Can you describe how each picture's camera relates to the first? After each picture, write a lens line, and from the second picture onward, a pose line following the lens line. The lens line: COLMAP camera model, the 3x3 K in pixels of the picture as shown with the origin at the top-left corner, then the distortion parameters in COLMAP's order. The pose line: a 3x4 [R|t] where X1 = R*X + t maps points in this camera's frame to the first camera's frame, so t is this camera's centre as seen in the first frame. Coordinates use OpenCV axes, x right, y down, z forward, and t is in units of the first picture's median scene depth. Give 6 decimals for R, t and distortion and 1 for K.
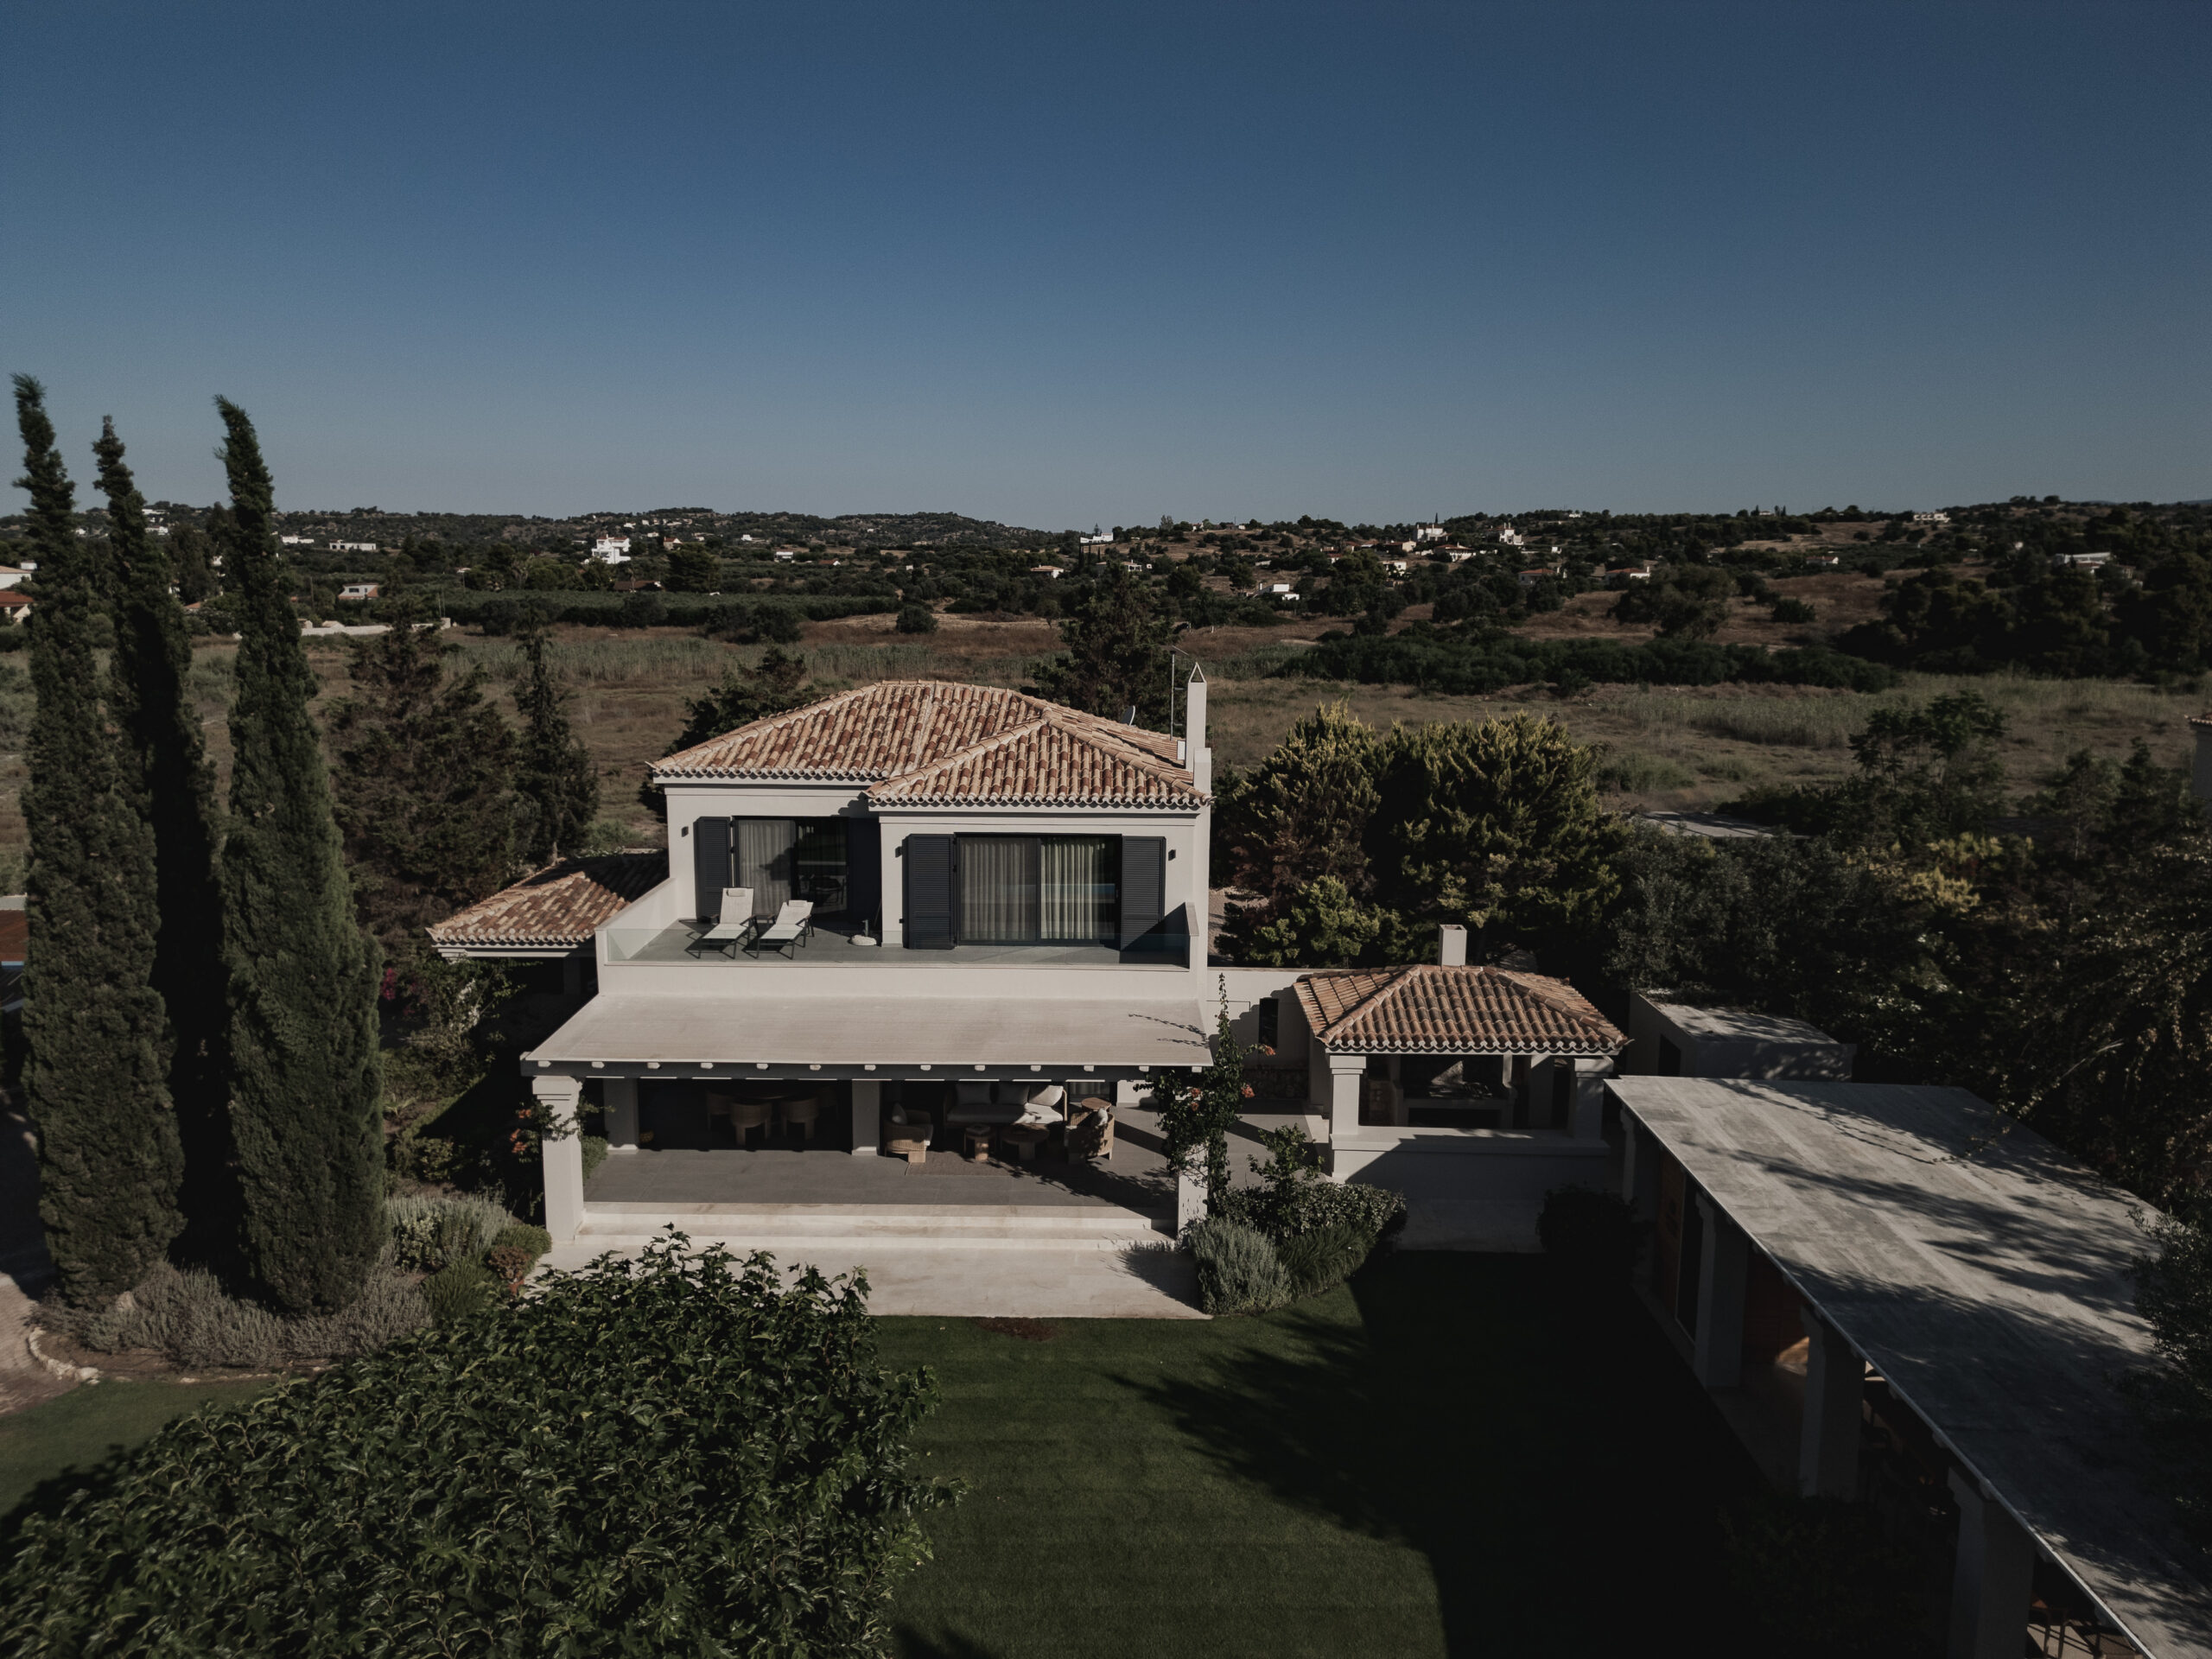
lens RADIAL K [[1543.1, 0, 1110.4], [0, 1543.1, 846.4], [0, 0, 1]] dist [0.081241, -0.086844]
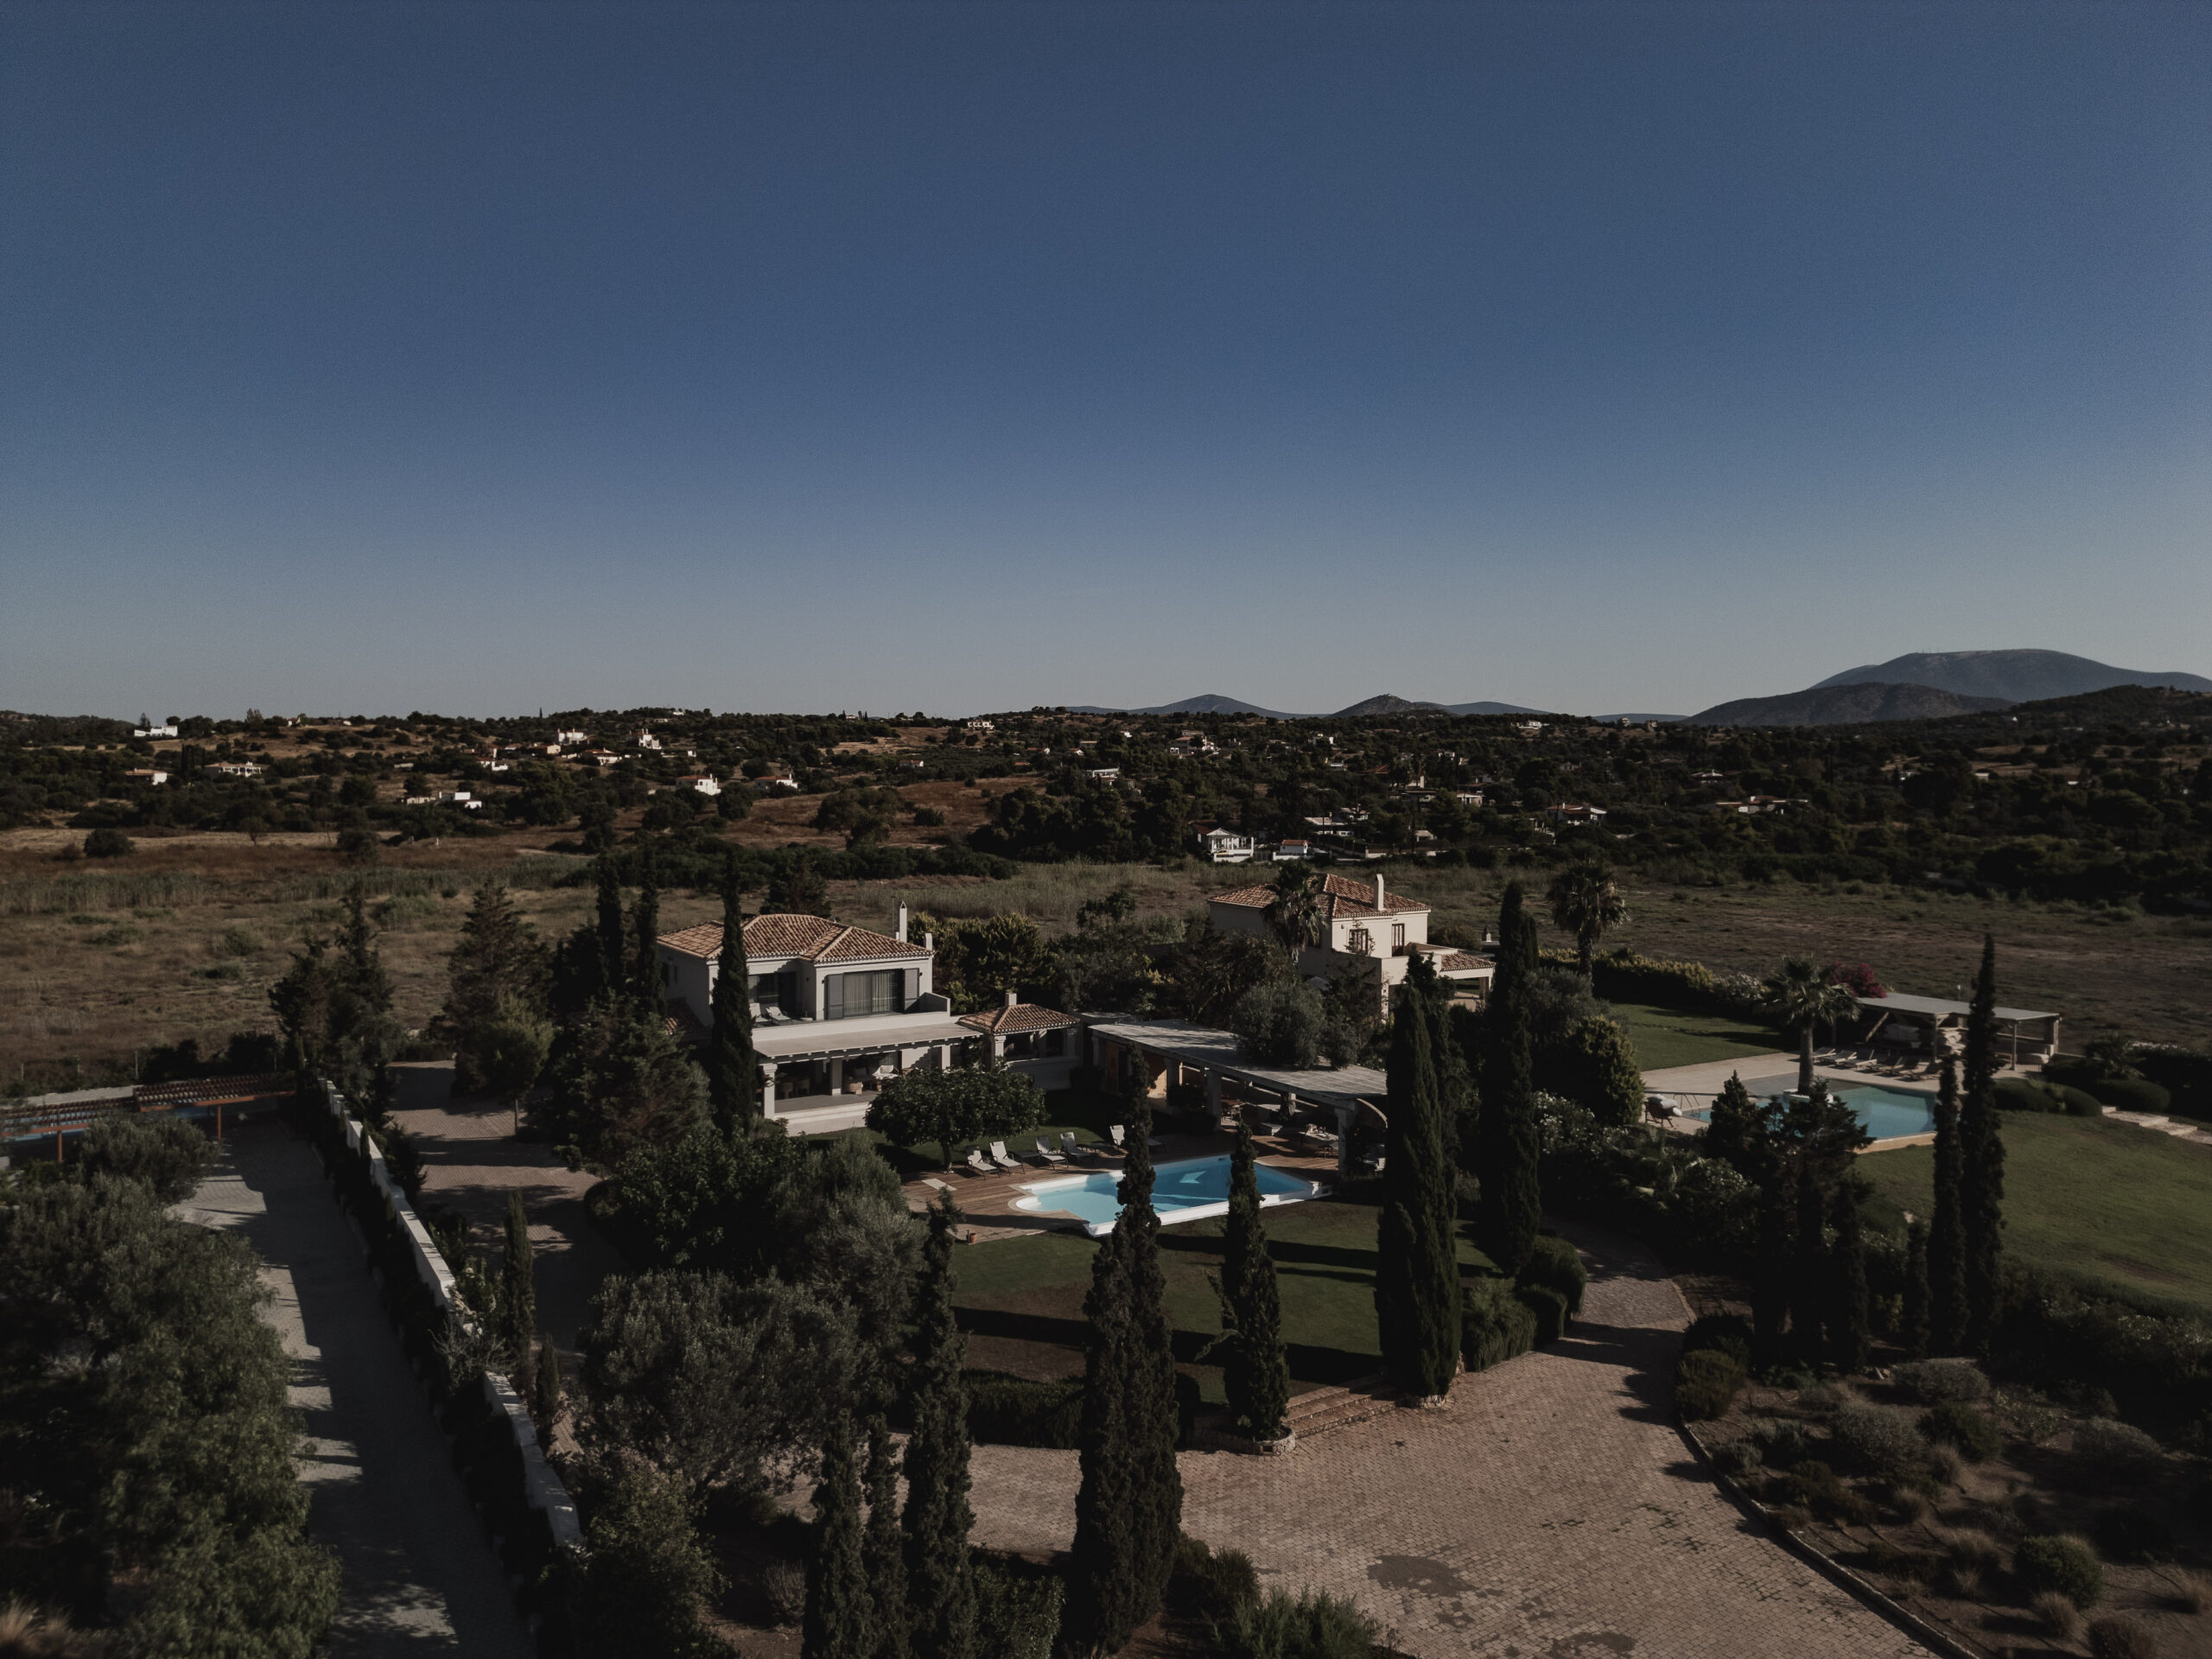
lens RADIAL K [[1538.3, 0, 1106.0], [0, 1538.3, 829.5], [0, 0, 1]] dist [0.113566, -0.142739]
pose [[0.845515, -0.027371, 0.533250, -0.197621], [0.096109, 0.990176, -0.101565, 0.010723], [-0.525231, 0.137125, 0.839839, -0.258968]]
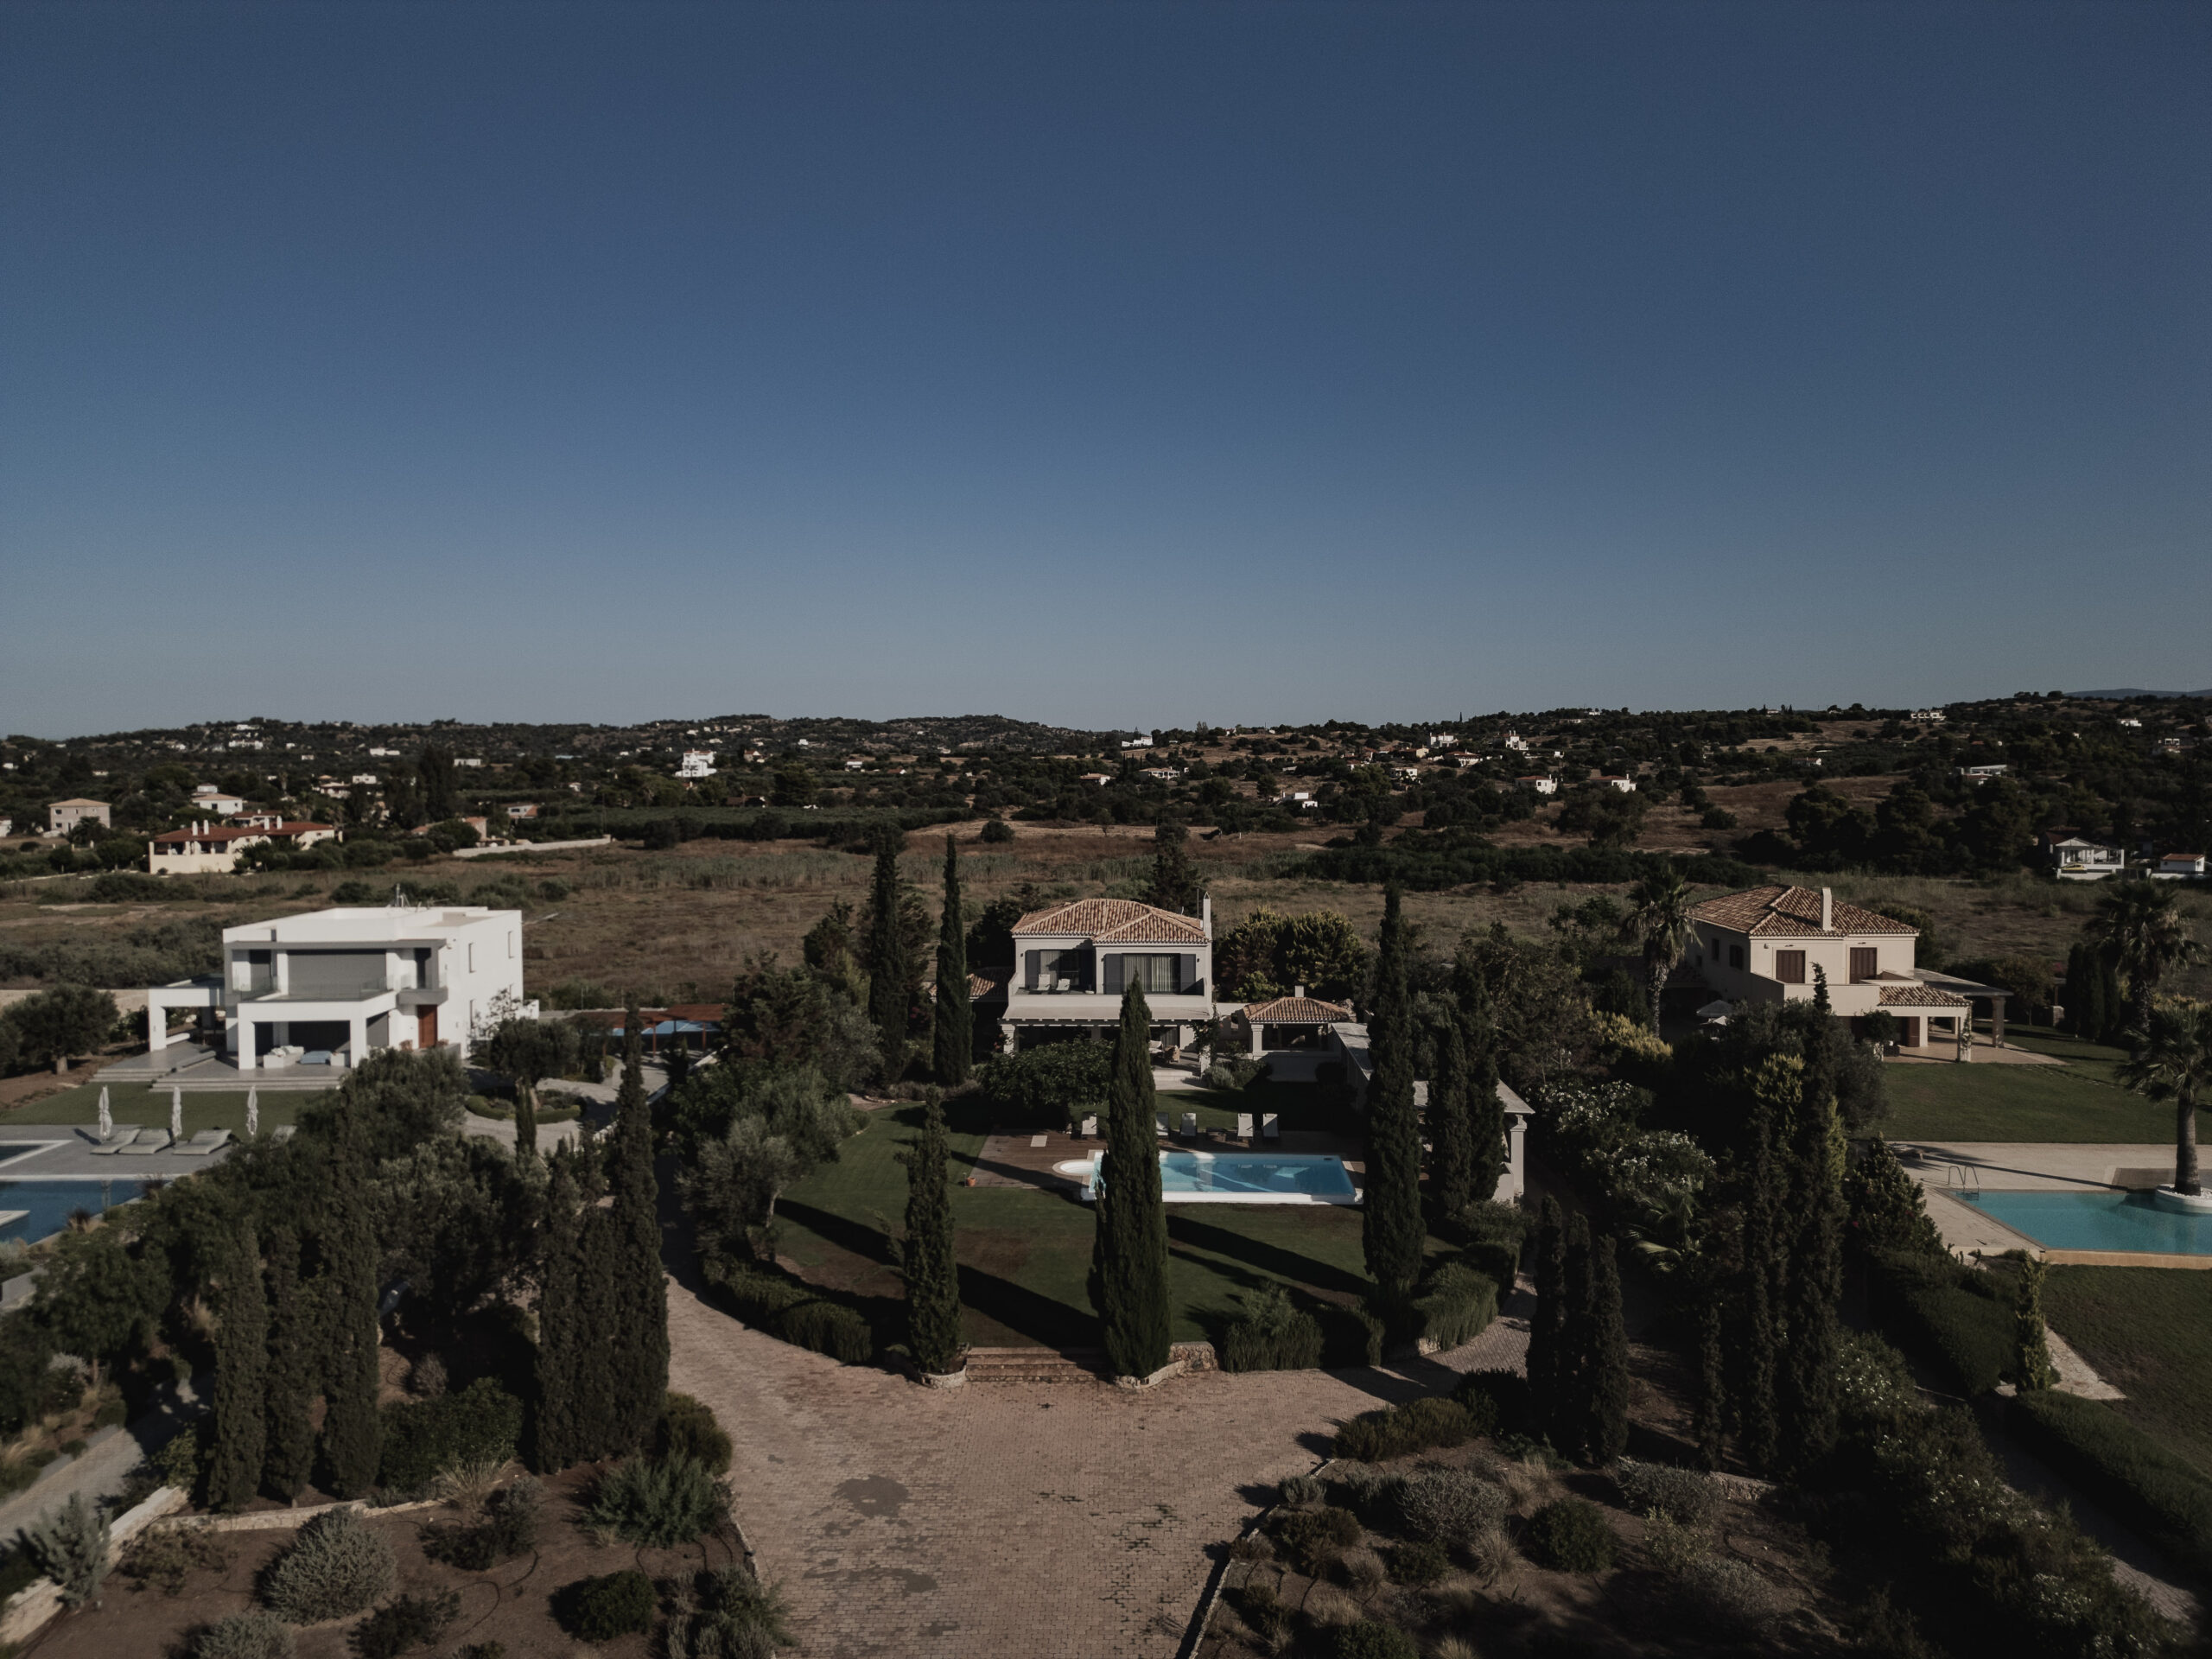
lens RADIAL K [[1548.9, 0, 1106.0], [0, 1548.9, 829.5], [0, 0, 1]] dist [0.109127, -0.140935]
pose [[0.999562, -0.010636, -0.027607, -0.008626], [0.006848, 0.990980, -0.133836, 0.026434], [0.028782, 0.133588, 0.990619, -0.334464]]
